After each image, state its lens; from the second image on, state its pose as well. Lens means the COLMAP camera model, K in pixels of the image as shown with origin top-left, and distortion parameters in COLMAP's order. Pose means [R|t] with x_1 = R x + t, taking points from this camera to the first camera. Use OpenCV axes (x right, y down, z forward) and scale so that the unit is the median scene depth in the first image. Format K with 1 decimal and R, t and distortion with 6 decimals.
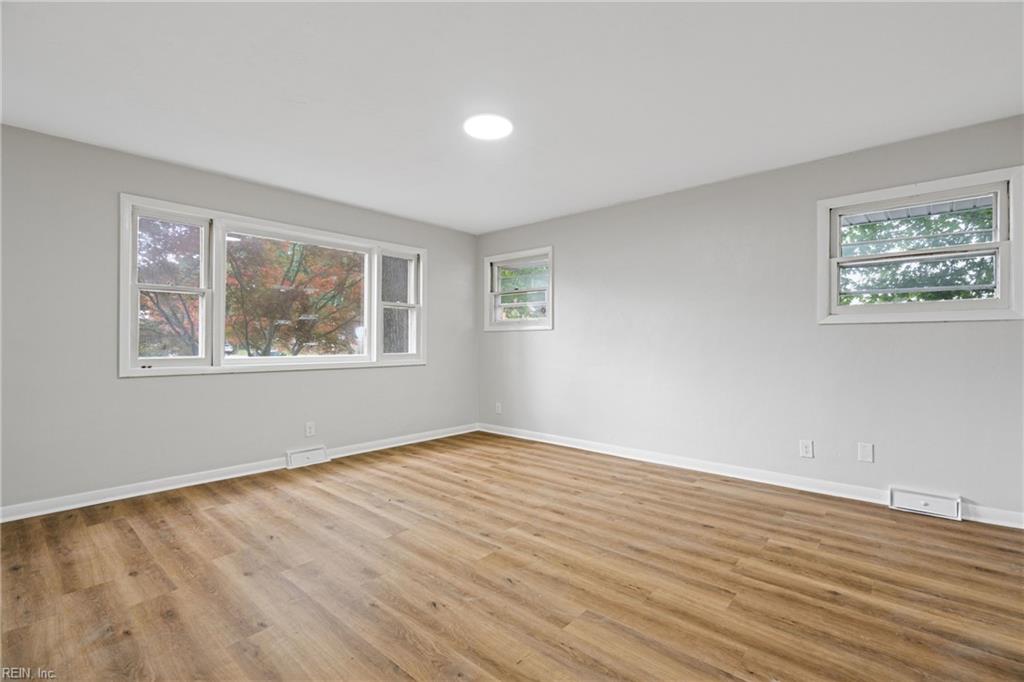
lens RADIAL K [[469.0, 0, 511.8], [0, 469.0, 339.0], [0, 0, 1]] dist [-0.010297, 0.000973]
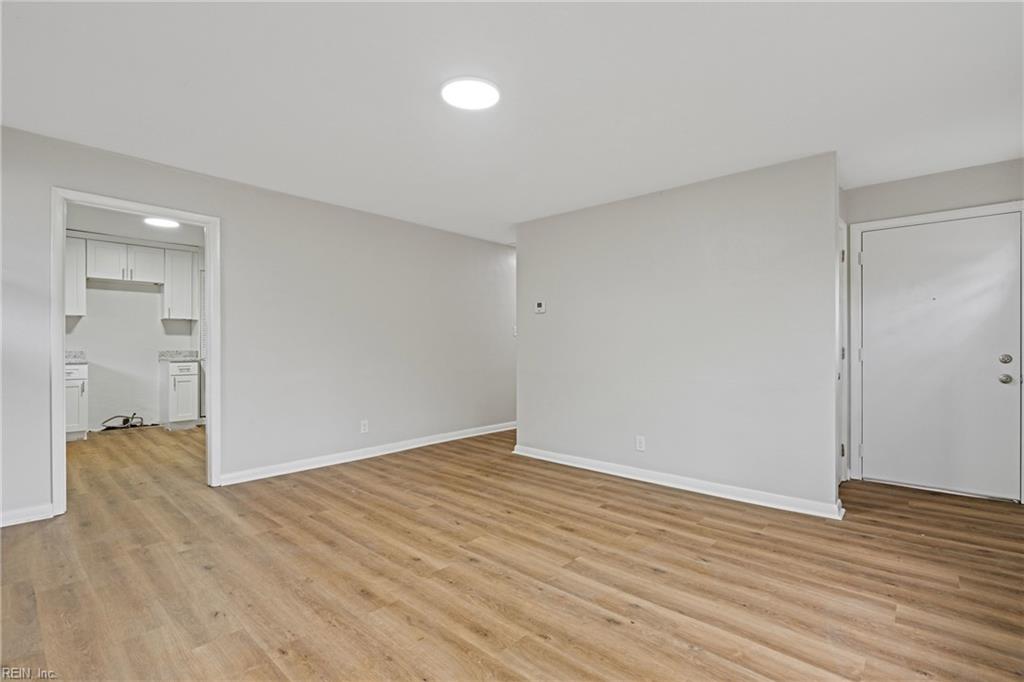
lens RADIAL K [[469.0, 0, 513.0], [0, 469.0, 340.9], [0, 0, 1]] dist [-0.010297, 0.000973]
pose [[-0.999987, -0.003159, 0.004079, -0.136942], [-0.003178, 0.999984, -0.004725, -0.004876], [-0.004064, -0.004738, -0.999981, 1.924890]]
